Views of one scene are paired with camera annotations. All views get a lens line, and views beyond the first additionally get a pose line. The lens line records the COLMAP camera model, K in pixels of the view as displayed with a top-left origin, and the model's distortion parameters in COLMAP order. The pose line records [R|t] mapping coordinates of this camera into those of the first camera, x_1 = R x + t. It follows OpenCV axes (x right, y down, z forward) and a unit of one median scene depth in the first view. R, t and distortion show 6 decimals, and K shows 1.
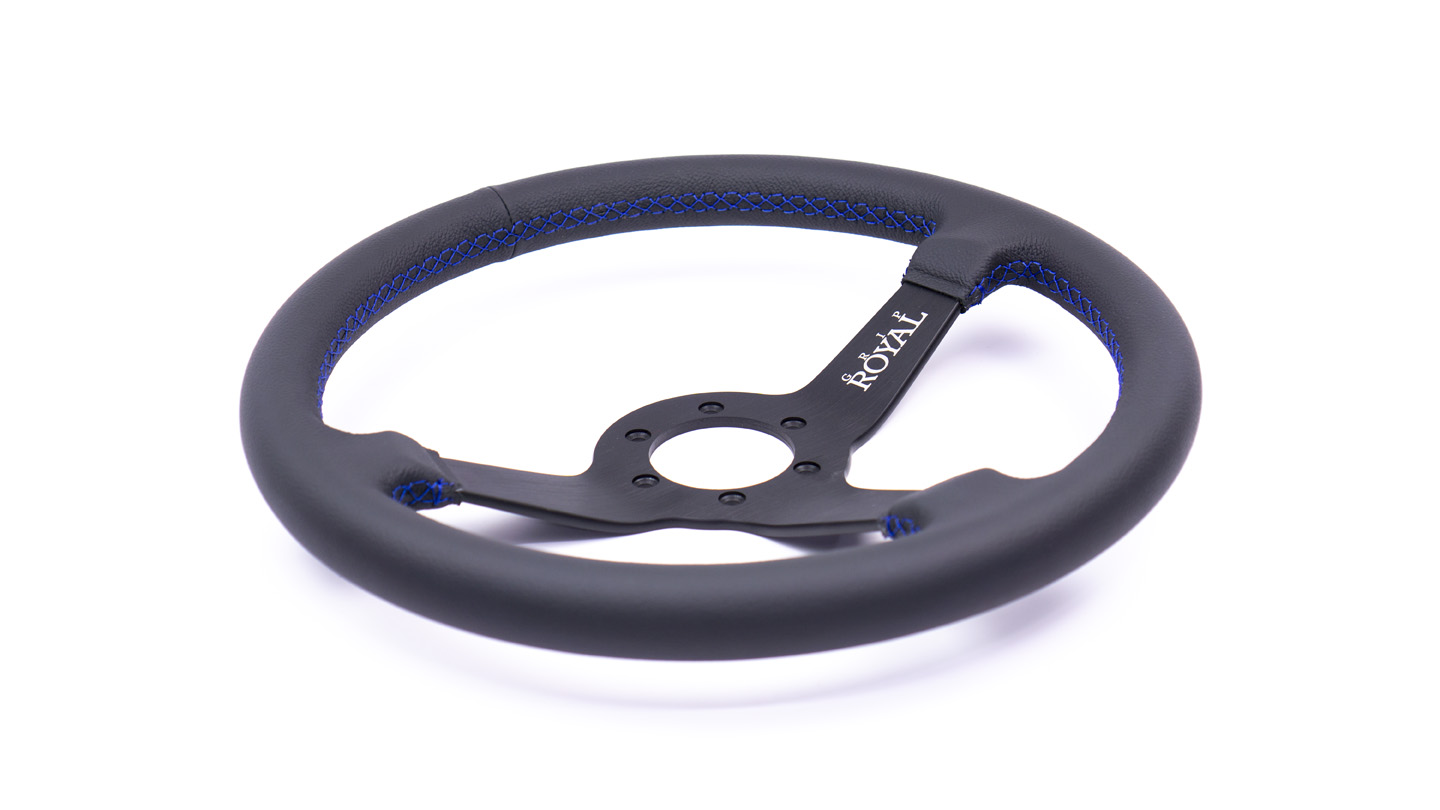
lens RADIAL K [[2220.3, 0, 725.6], [0, 2220.3, 399.1], [0, 0, 1]] dist [0.082395, 0.000000]
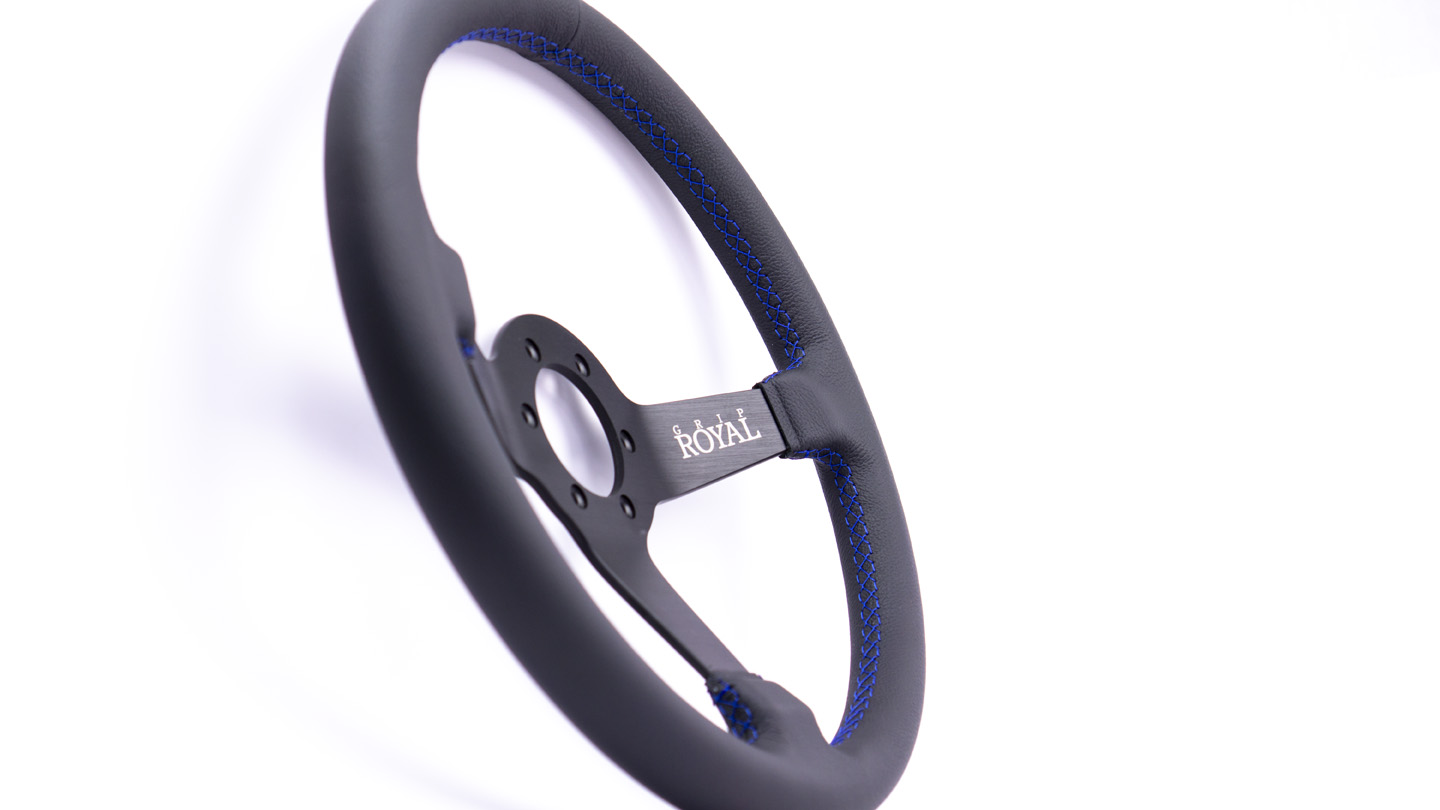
lens RADIAL K [[2220.3, 0, 711.9], [0, 2220.3, 405.5], [0, 0, 1]] dist [0.082395, 0.000000]
pose [[0.546499, 0.665510, 0.508365, -0.463730], [-0.756872, 0.652318, -0.040314, 0.011806], [-0.358445, -0.362736, 0.860198, 0.118005]]
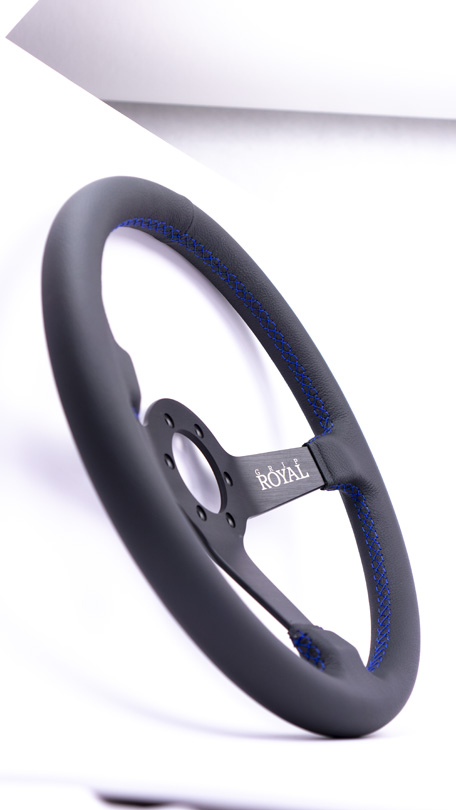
lens RADIAL K [[1248.9, 0, 233.0], [0, 1248.9, 401.2], [0, 0, 1]] dist [0.082395, 0.000000]
pose [[0.555374, 0.688560, 0.466310, -0.414735], [-0.744684, 0.661366, -0.089666, 0.050687], [-0.370142, -0.297456, 0.880065, 0.220987]]
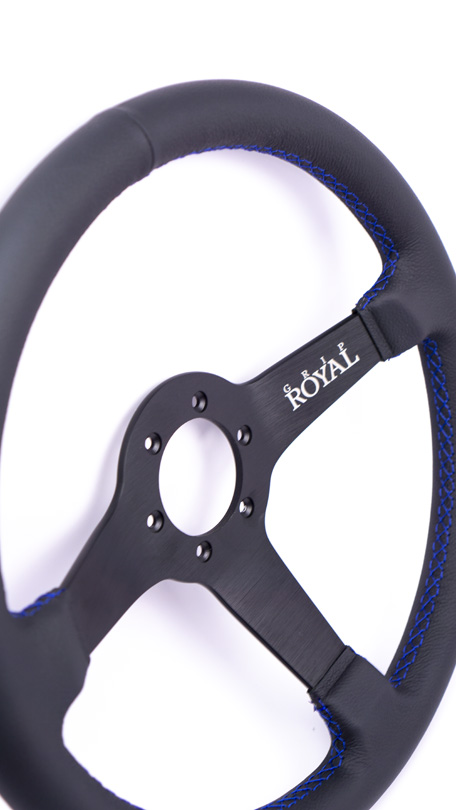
lens RADIAL K [[1248.9, 0, 231.8], [0, 1248.9, 403.3], [0, 0, 1]] dist [0.082395, 0.000000]
pose [[0.675386, 0.079117, 0.733208, -0.481518], [-0.673368, 0.471574, 0.569380, -0.385320], [-0.300714, -0.878270, 0.371769, 0.739129]]
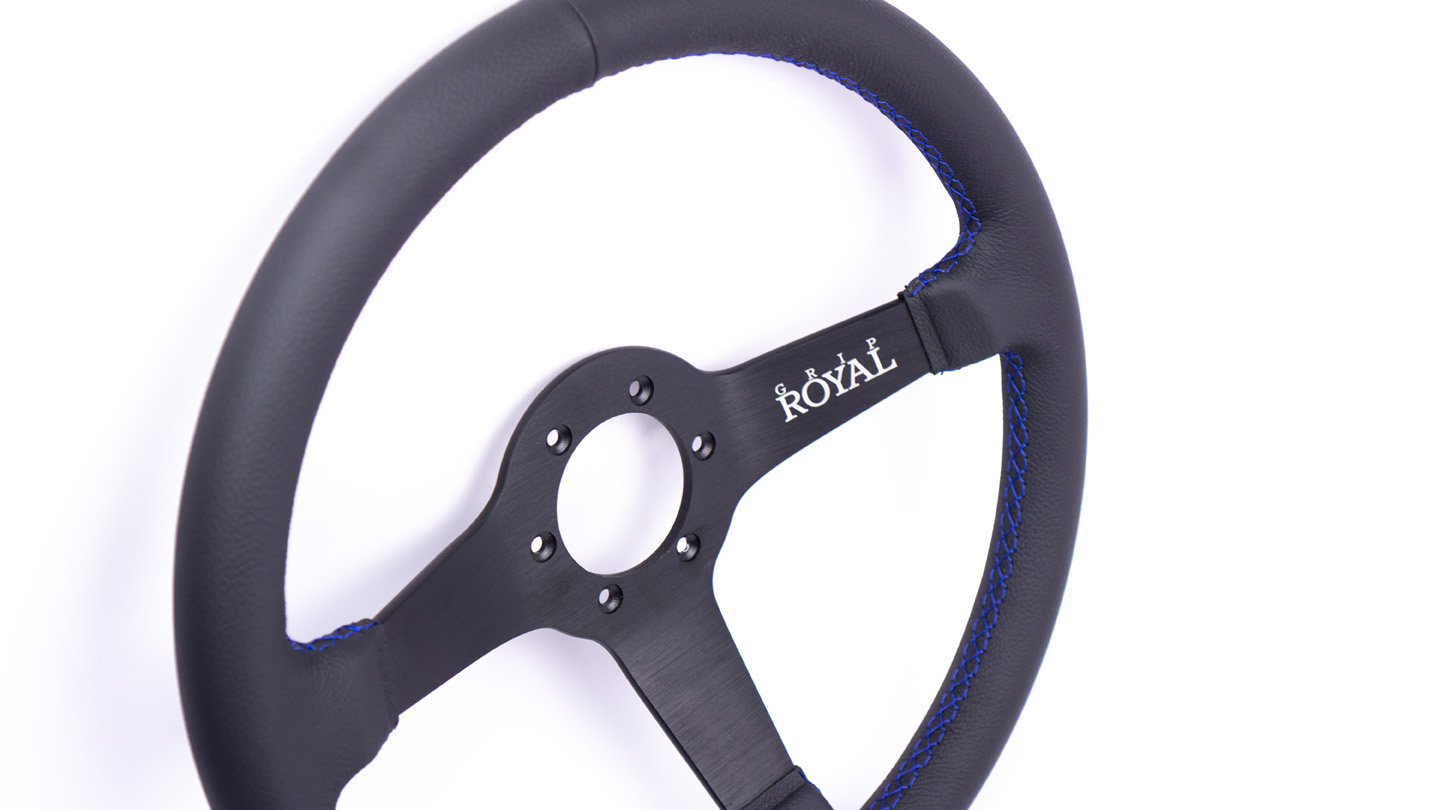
lens RADIAL K [[2220.3, 0, 726.8], [0, 2220.3, 416.4], [0, 0, 1]] dist [0.082395, 0.000000]
pose [[0.728391, 0.157517, 0.666810, -0.534677], [-0.678952, 0.296668, 0.671574, -0.572096], [-0.092037, -0.941900, 0.323037, 0.711750]]
